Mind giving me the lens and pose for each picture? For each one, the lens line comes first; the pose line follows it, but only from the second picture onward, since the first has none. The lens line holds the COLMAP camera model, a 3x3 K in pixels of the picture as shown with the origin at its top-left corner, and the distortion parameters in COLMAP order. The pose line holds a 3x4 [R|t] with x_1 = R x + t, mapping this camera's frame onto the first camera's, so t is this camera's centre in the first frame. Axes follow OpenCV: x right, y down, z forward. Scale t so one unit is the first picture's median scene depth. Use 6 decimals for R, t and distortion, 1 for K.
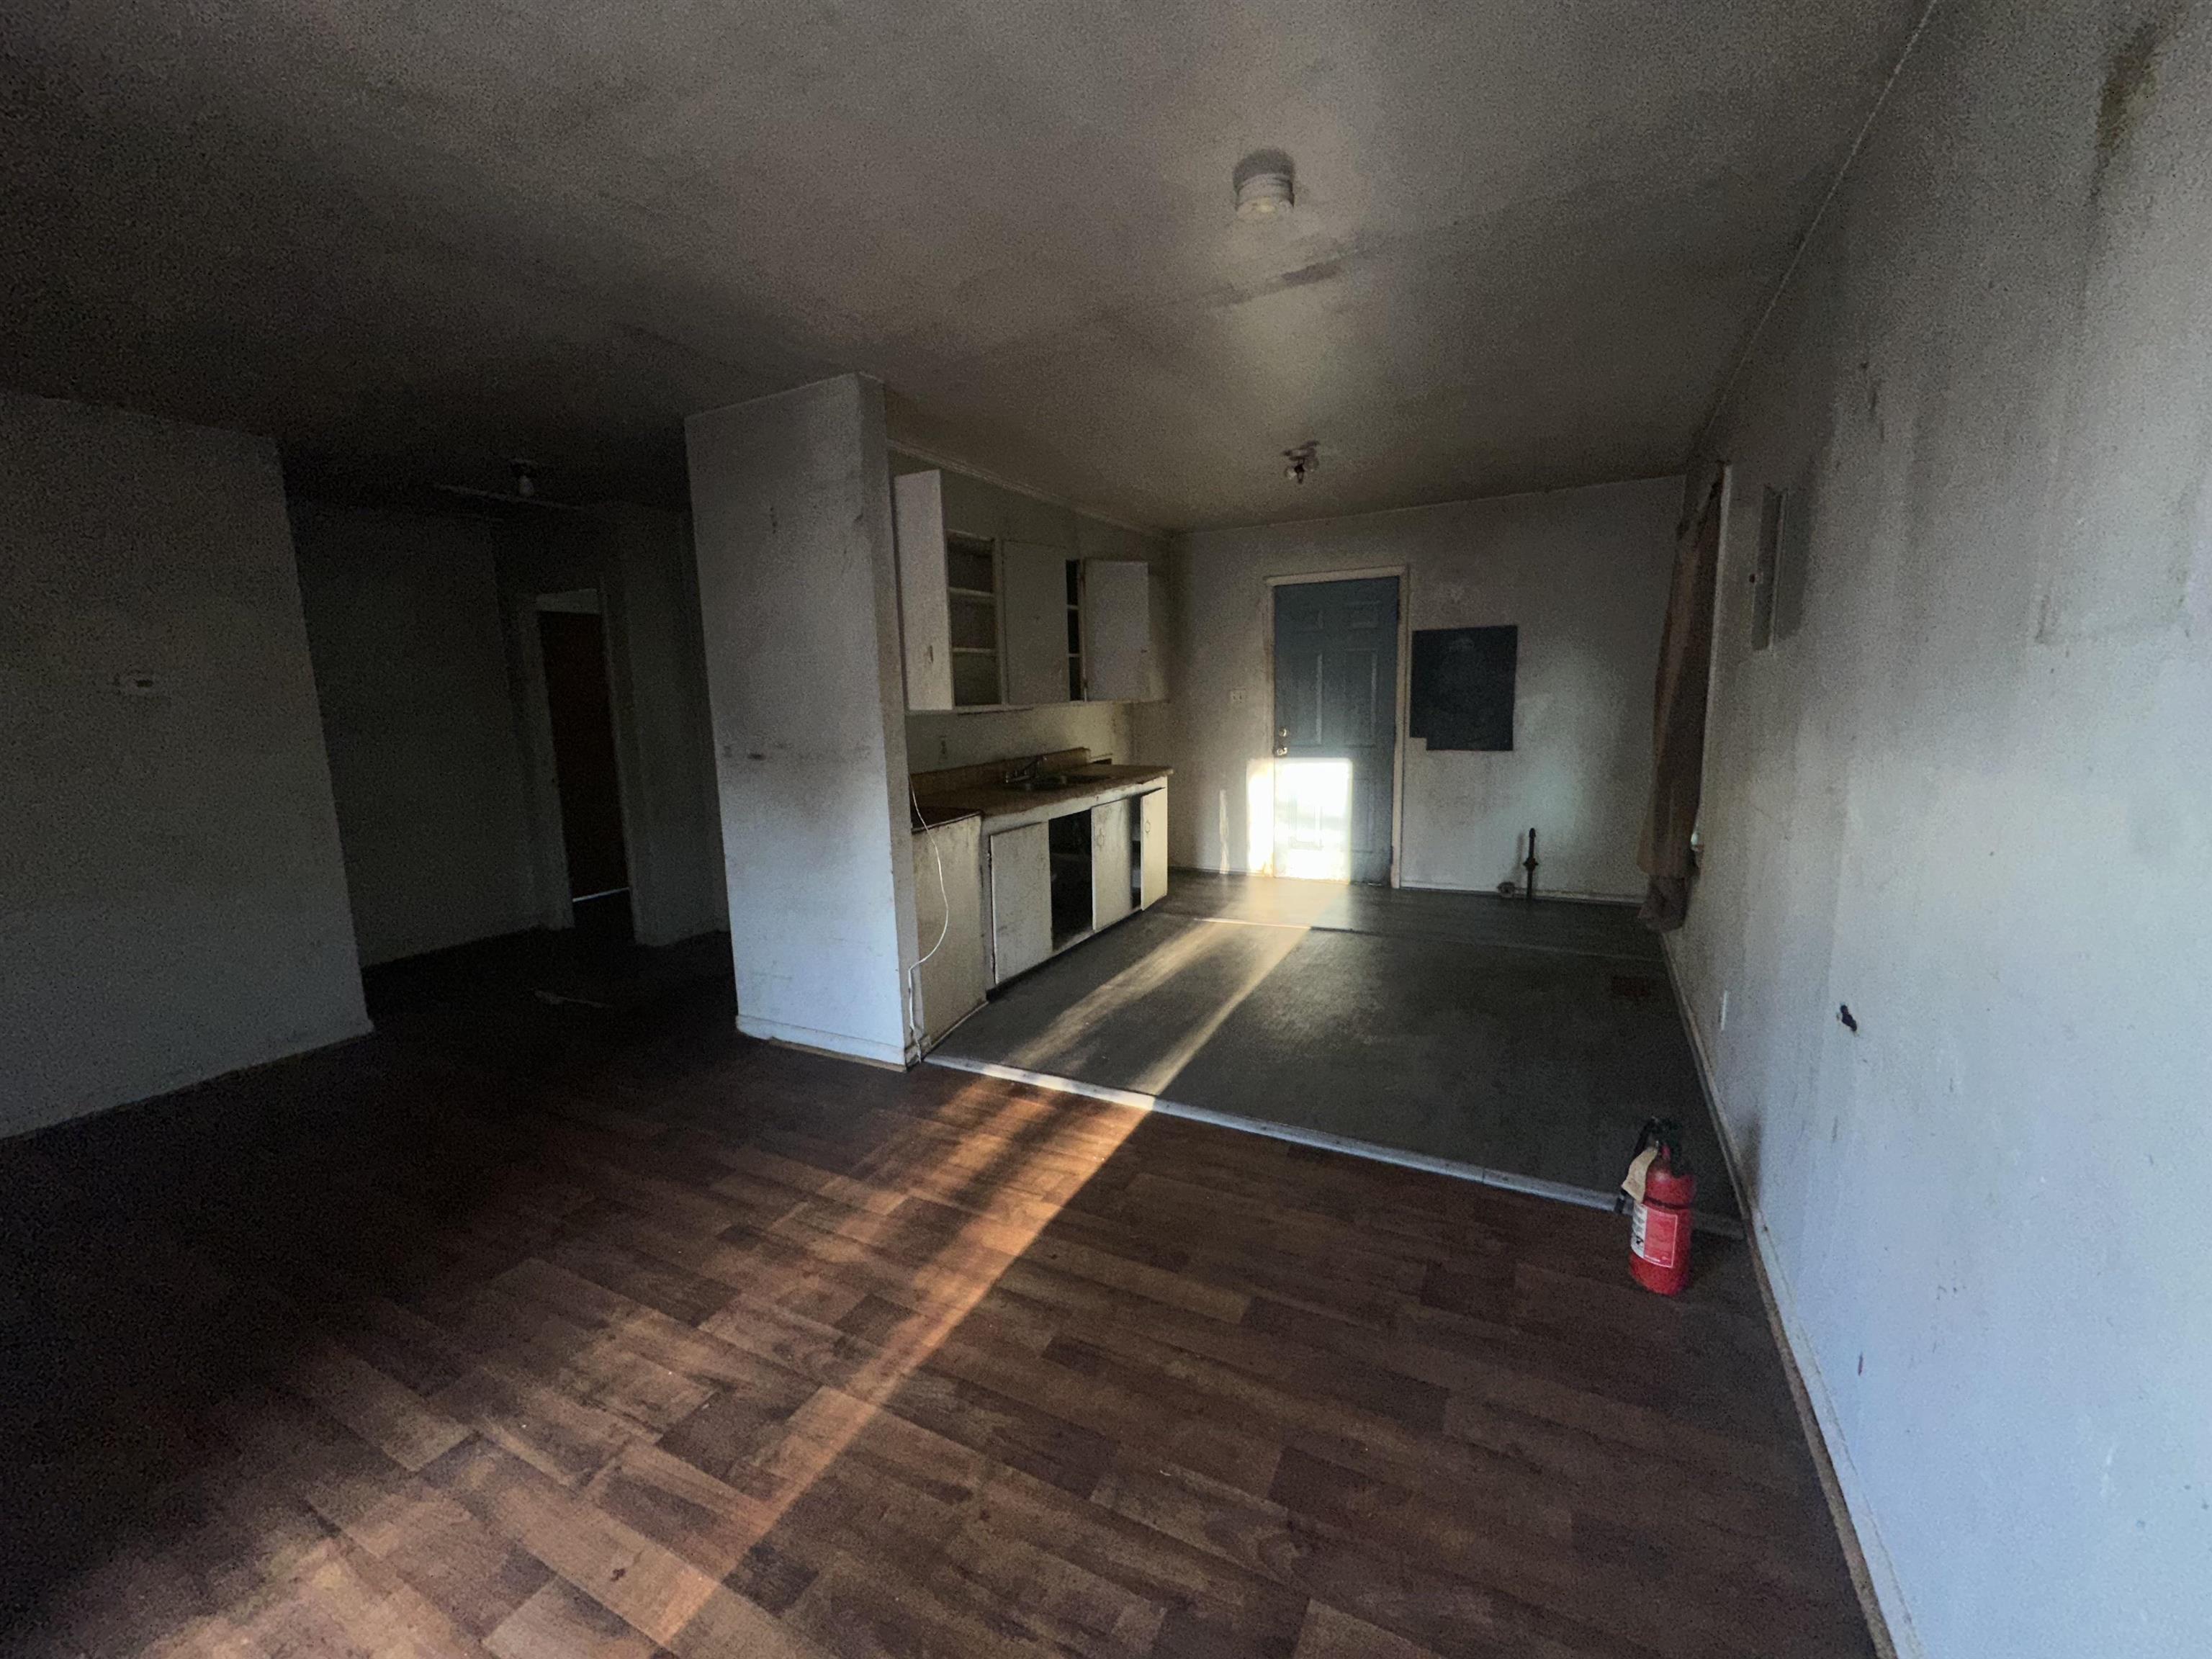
lens RADIAL K [[880.9, 0, 1104.9], [0, 880.9, 823.0], [0, 0, 1]] dist [-0.003680, 0.000484]
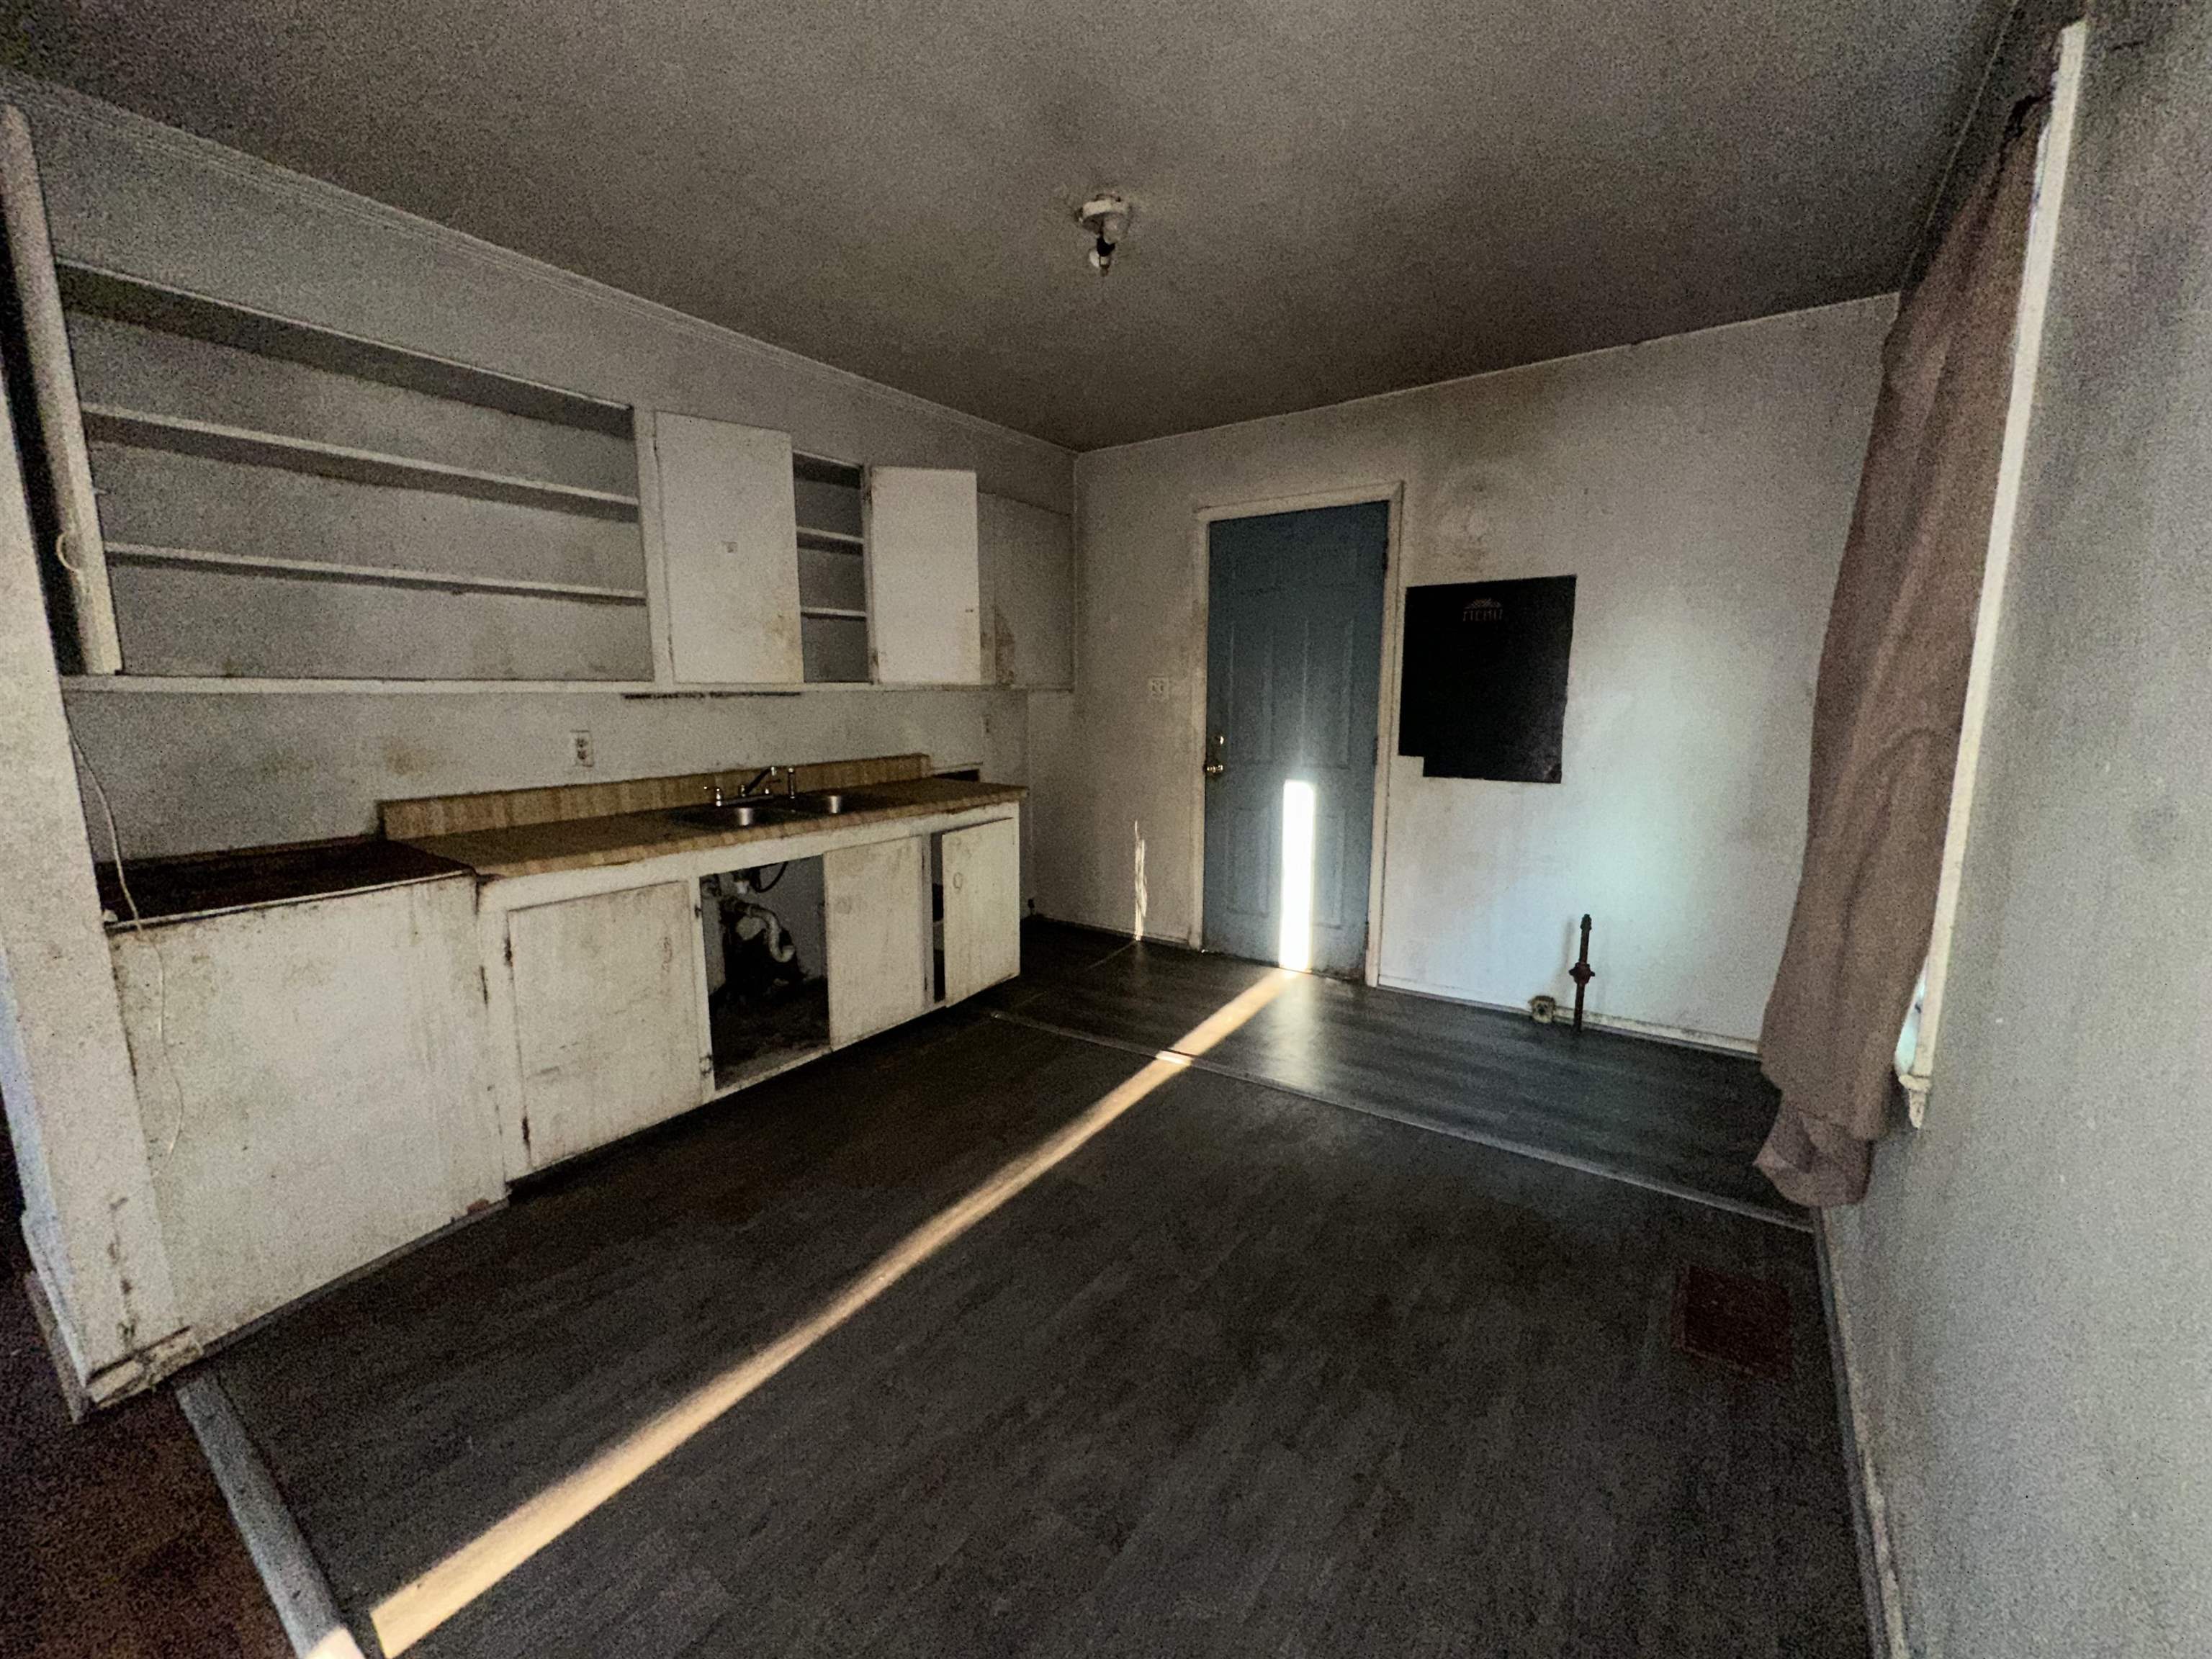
lens RADIAL K [[880.9, 0, 1106.4], [0, 880.9, 825.6], [0, 0, 1]] dist [-0.003680, 0.000484]
pose [[0.991814, 0.043171, -0.120173, 0.535850], [-0.042693, 0.999067, 0.006549, -0.103631], [0.120344, -0.001365, 0.992731, 0.848718]]
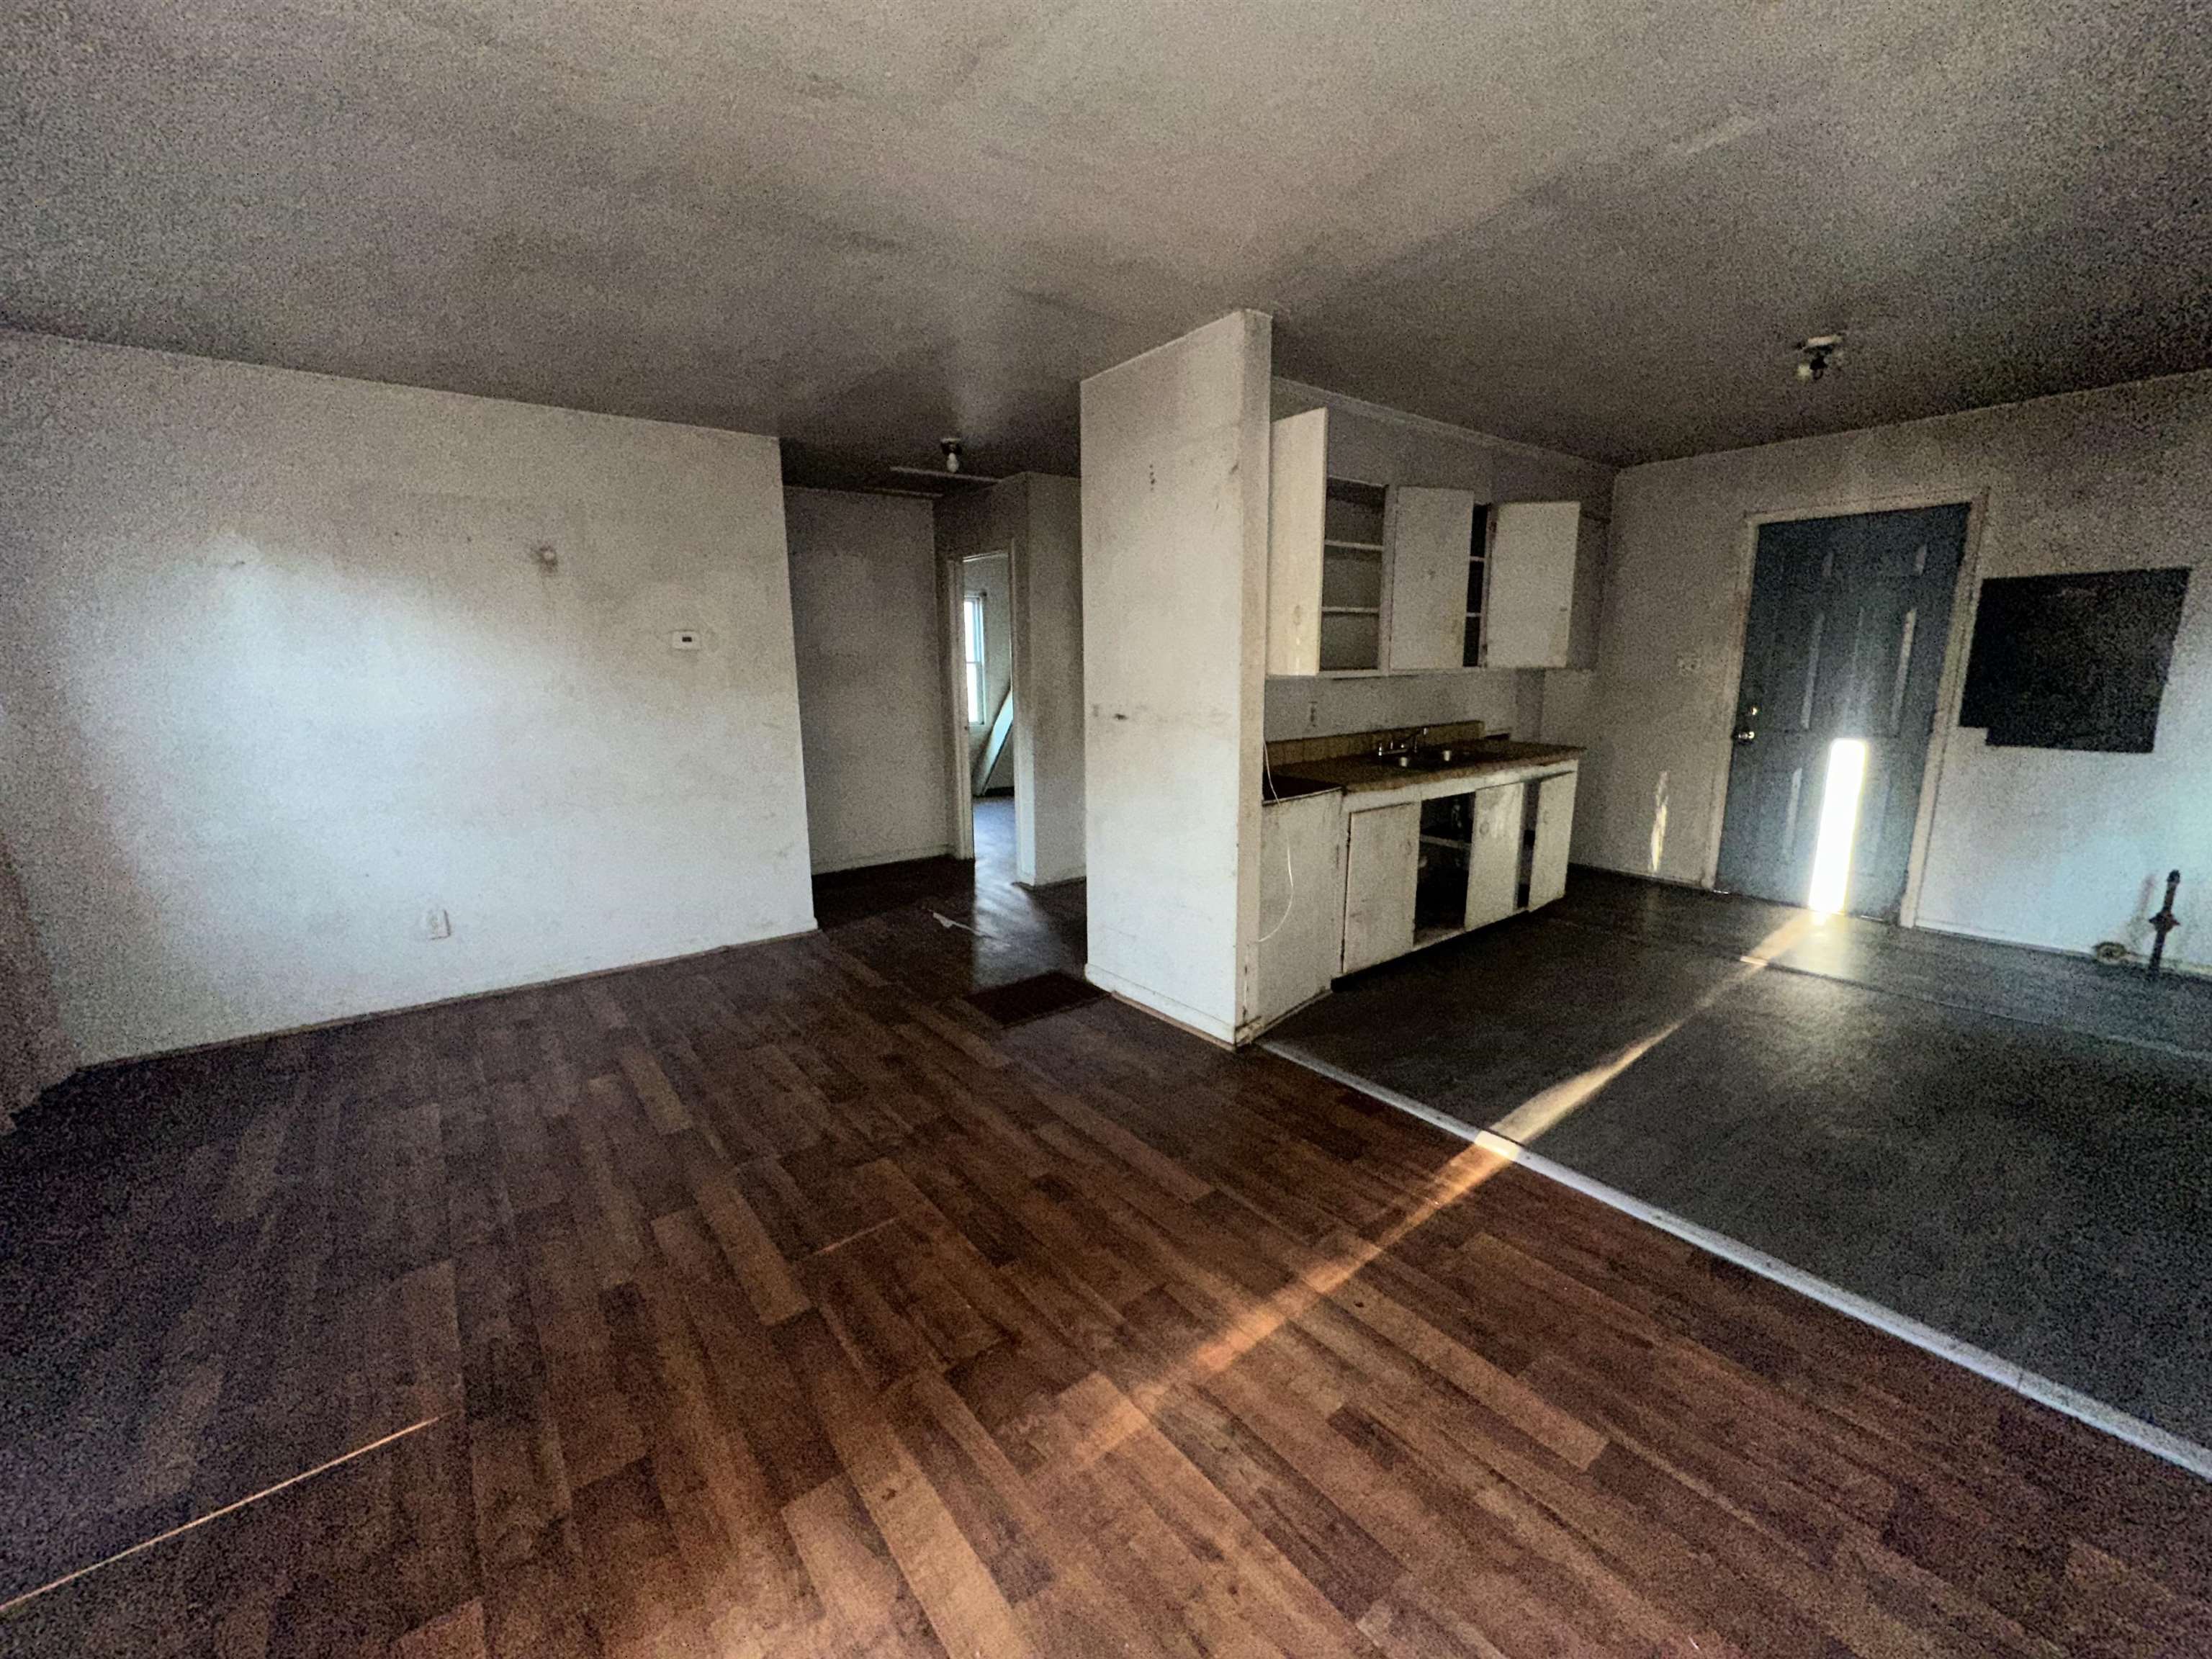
lens RADIAL K [[880.9, 0, 1104.7], [0, 880.9, 824.9], [0, 0, 1]] dist [-0.003680, 0.000484]
pose [[0.907076, 0.094405, -0.410245, 0.024661], [-0.075261, 0.995197, 0.062605, -0.020992], [0.414184, -0.025912, 0.909824, 0.099716]]
